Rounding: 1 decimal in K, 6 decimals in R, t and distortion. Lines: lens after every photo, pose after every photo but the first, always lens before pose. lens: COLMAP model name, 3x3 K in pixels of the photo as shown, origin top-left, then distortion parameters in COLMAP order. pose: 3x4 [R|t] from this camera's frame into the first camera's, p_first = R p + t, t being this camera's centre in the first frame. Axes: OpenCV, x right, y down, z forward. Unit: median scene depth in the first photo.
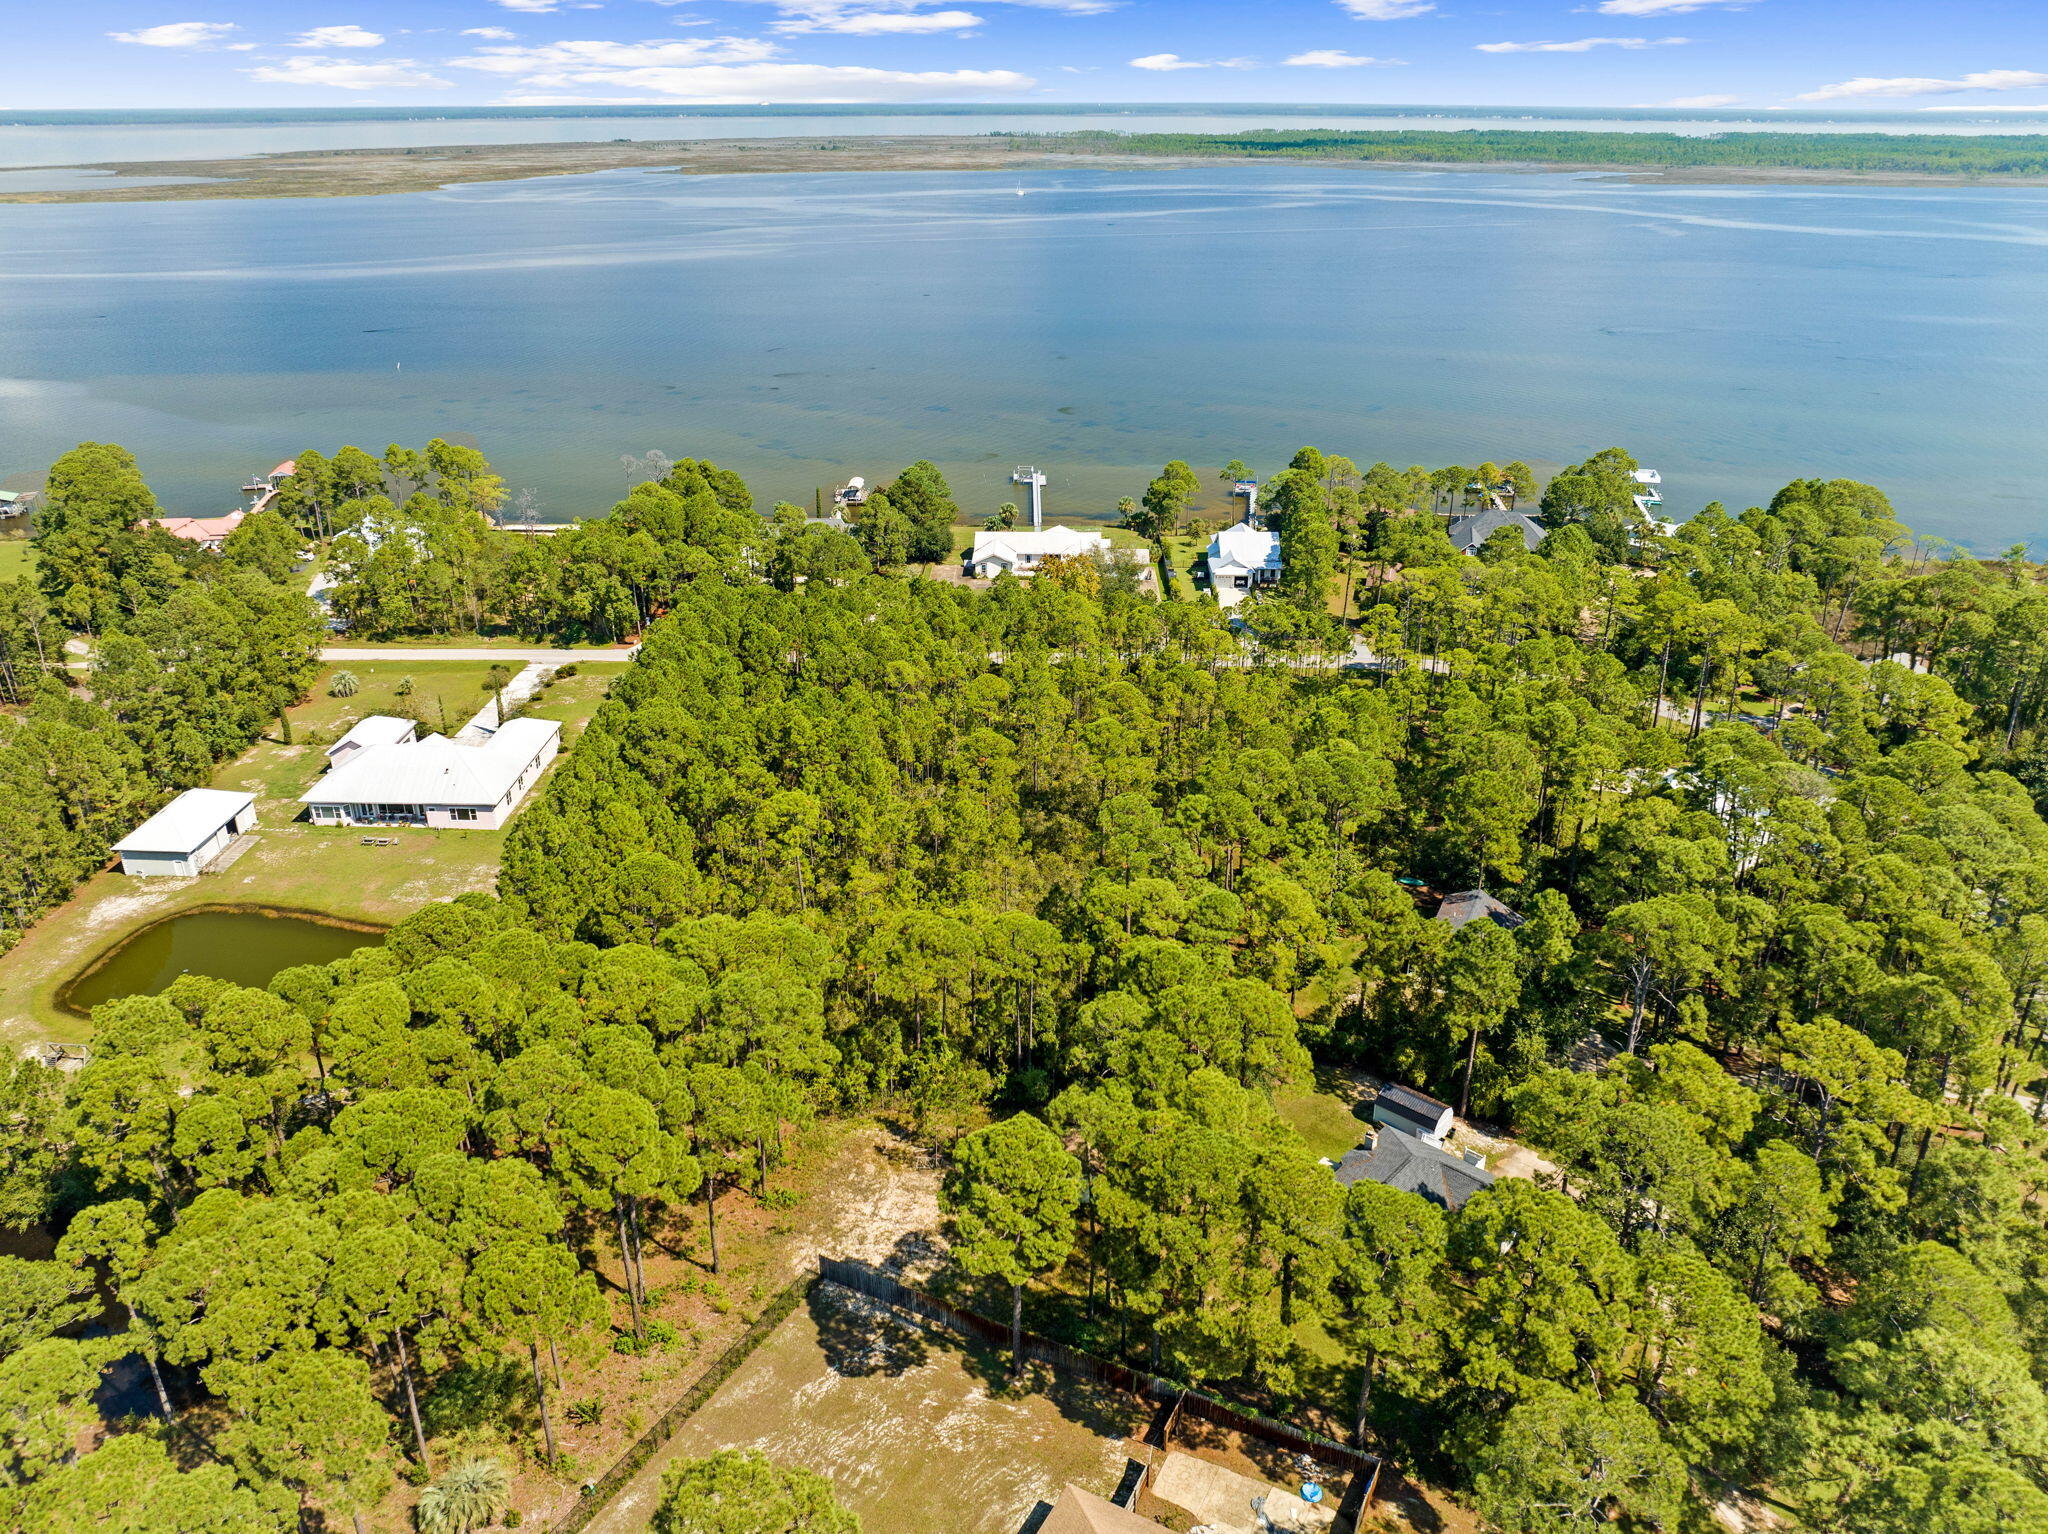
lens RADIAL K [[1477.7, 0, 1023.2], [0, 1477.7, 726.8], [0, 0, 1]] dist [-0.049177, 0.018234]
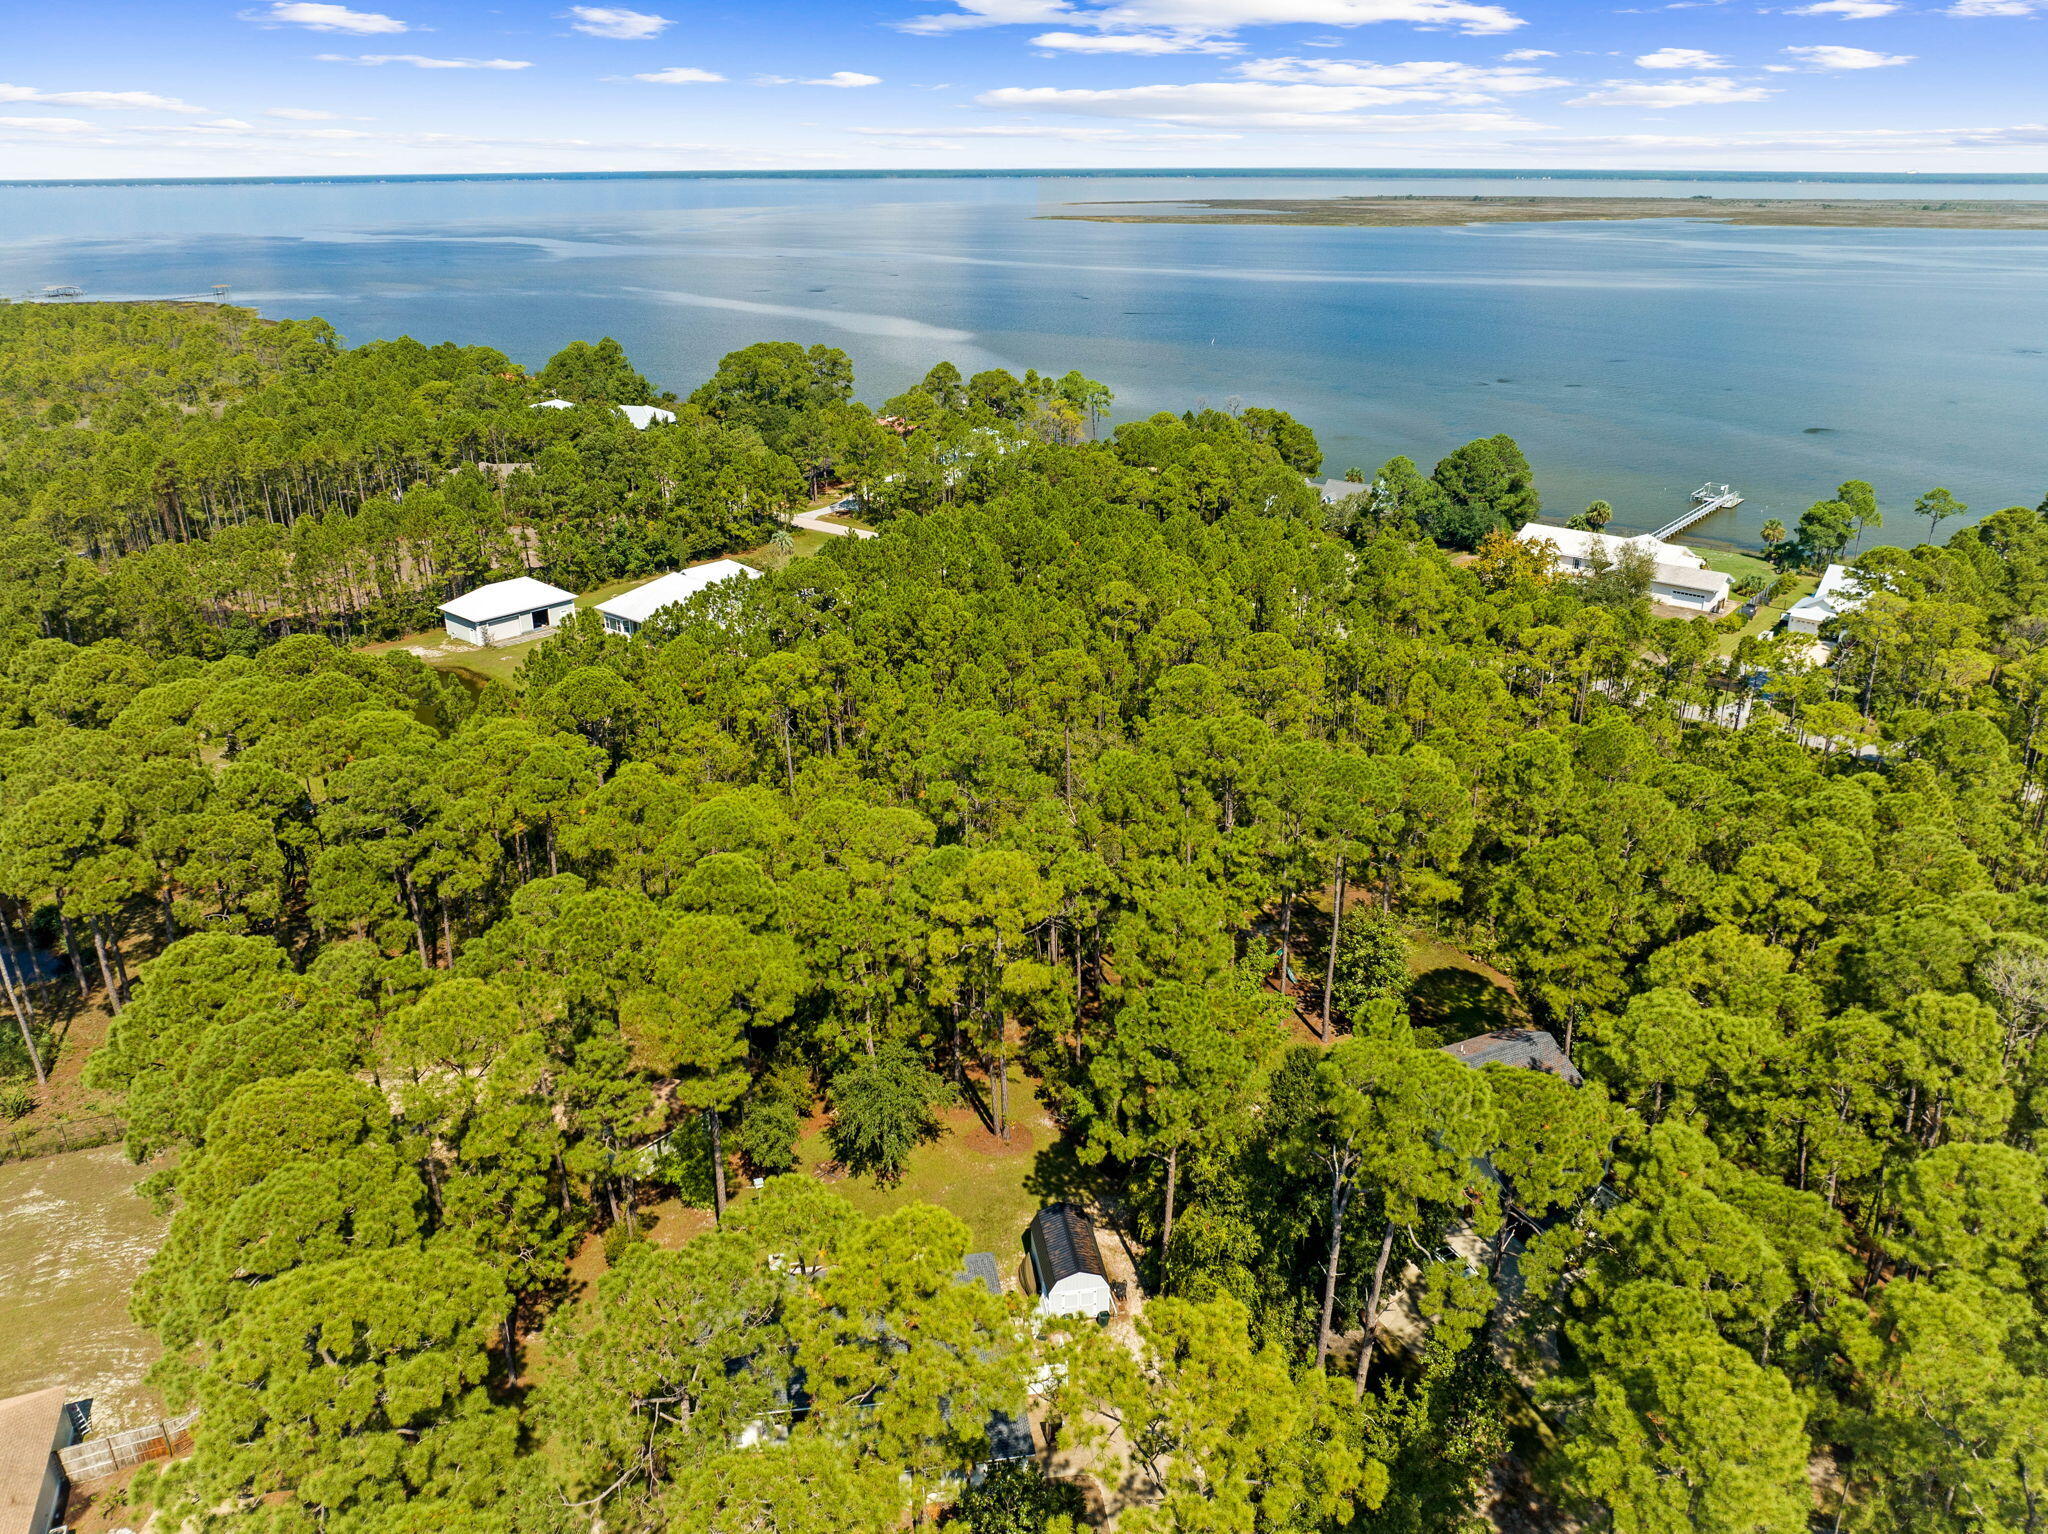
lens RADIAL K [[1477.7, 0, 1023.2], [0, 1477.7, 726.8], [0, 0, 1]] dist [-0.049177, 0.018234]
pose [[0.779780, 0.220635, -0.585886, 0.476161], [-0.241567, 0.969406, 0.043551, 0.015177], [0.577571, 0.107571, 0.809222, 0.381334]]
